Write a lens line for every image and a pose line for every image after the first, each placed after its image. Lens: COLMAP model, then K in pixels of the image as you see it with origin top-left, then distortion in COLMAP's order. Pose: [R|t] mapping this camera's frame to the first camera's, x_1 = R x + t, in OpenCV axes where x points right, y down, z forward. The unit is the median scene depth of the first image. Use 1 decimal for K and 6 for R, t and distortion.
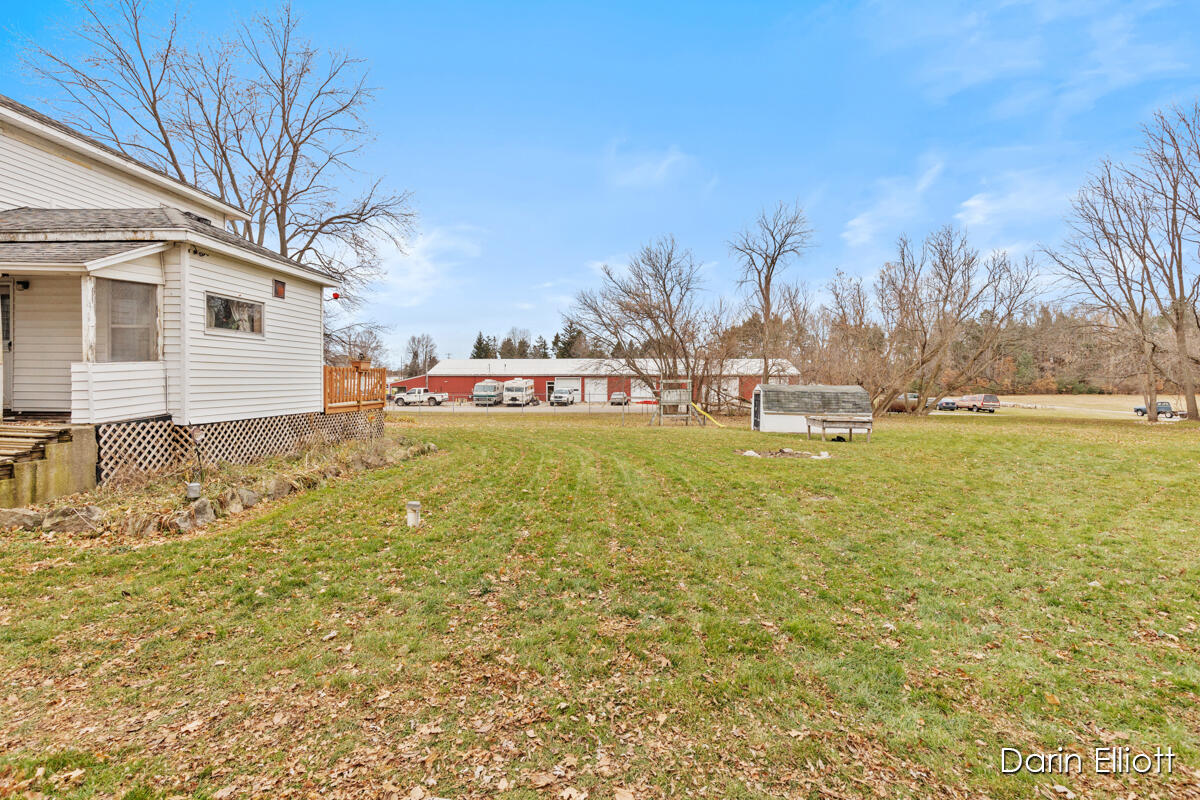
lens RADIAL K [[540.1, 0, 604.6], [0, 540.1, 386.6], [0, 0, 1]] dist [0.002491, 0.000302]
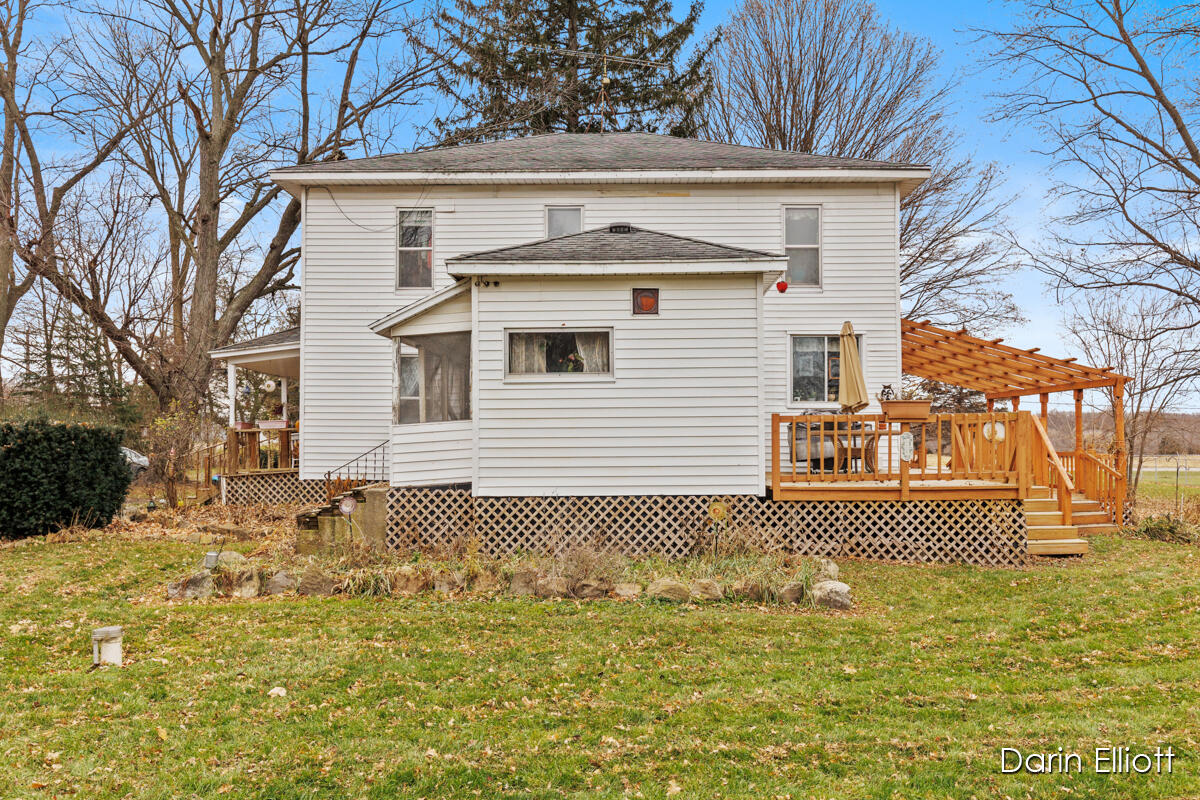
lens RADIAL K [[849.7, 0, 600.0], [0, 849.7, 400.0], [0, 0, 1]] dist [0.000942, -0.000299]
pose [[0.026134, -0.055405, -0.998122, 0.531378], [-0.005536, 0.998440, -0.055568, -0.003847], [0.999643, 0.006978, 0.025786, 1.170567]]
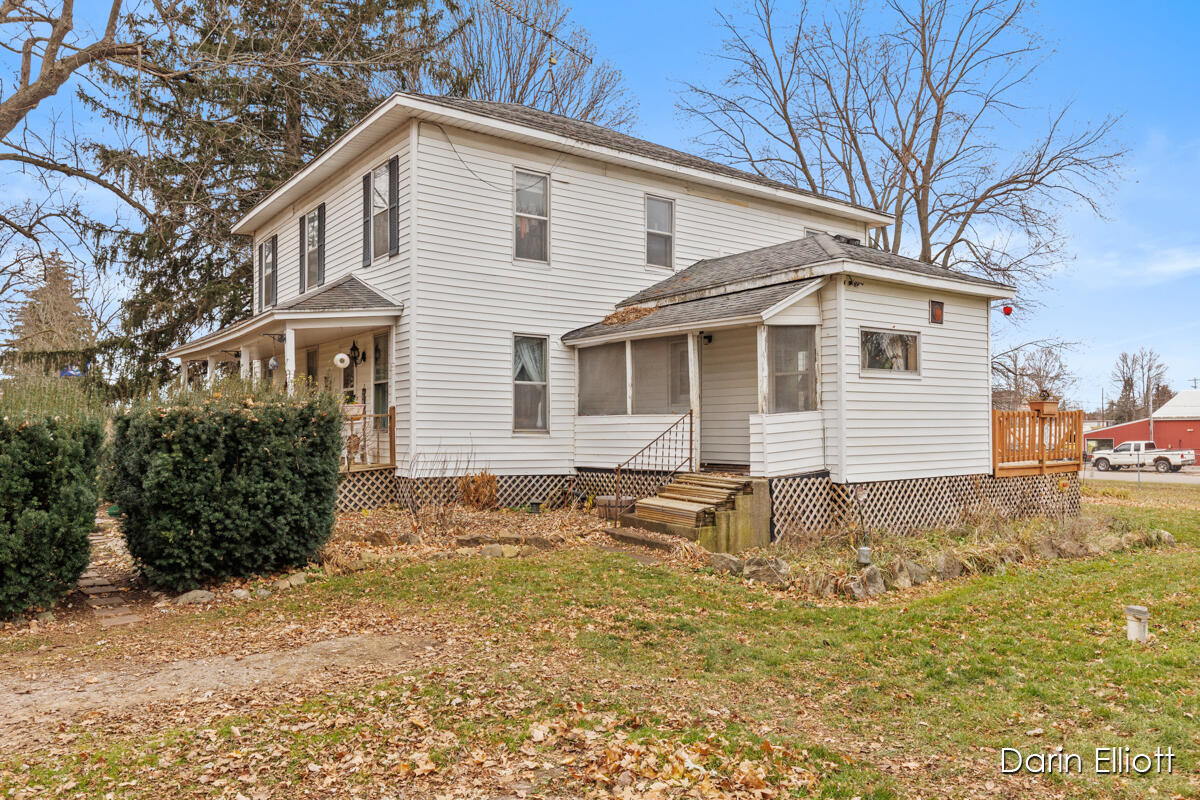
lens RADIAL K [[849.1, 0, 605.0], [0, 849.1, 421.2], [0, 0, 1]] dist [-0.008572, -0.000615]
pose [[0.628720, -0.016171, -0.777464, 0.046325], [-0.000058, 0.999783, -0.020843, -0.000017], [0.777632, 0.013149, 0.628583, -0.156184]]
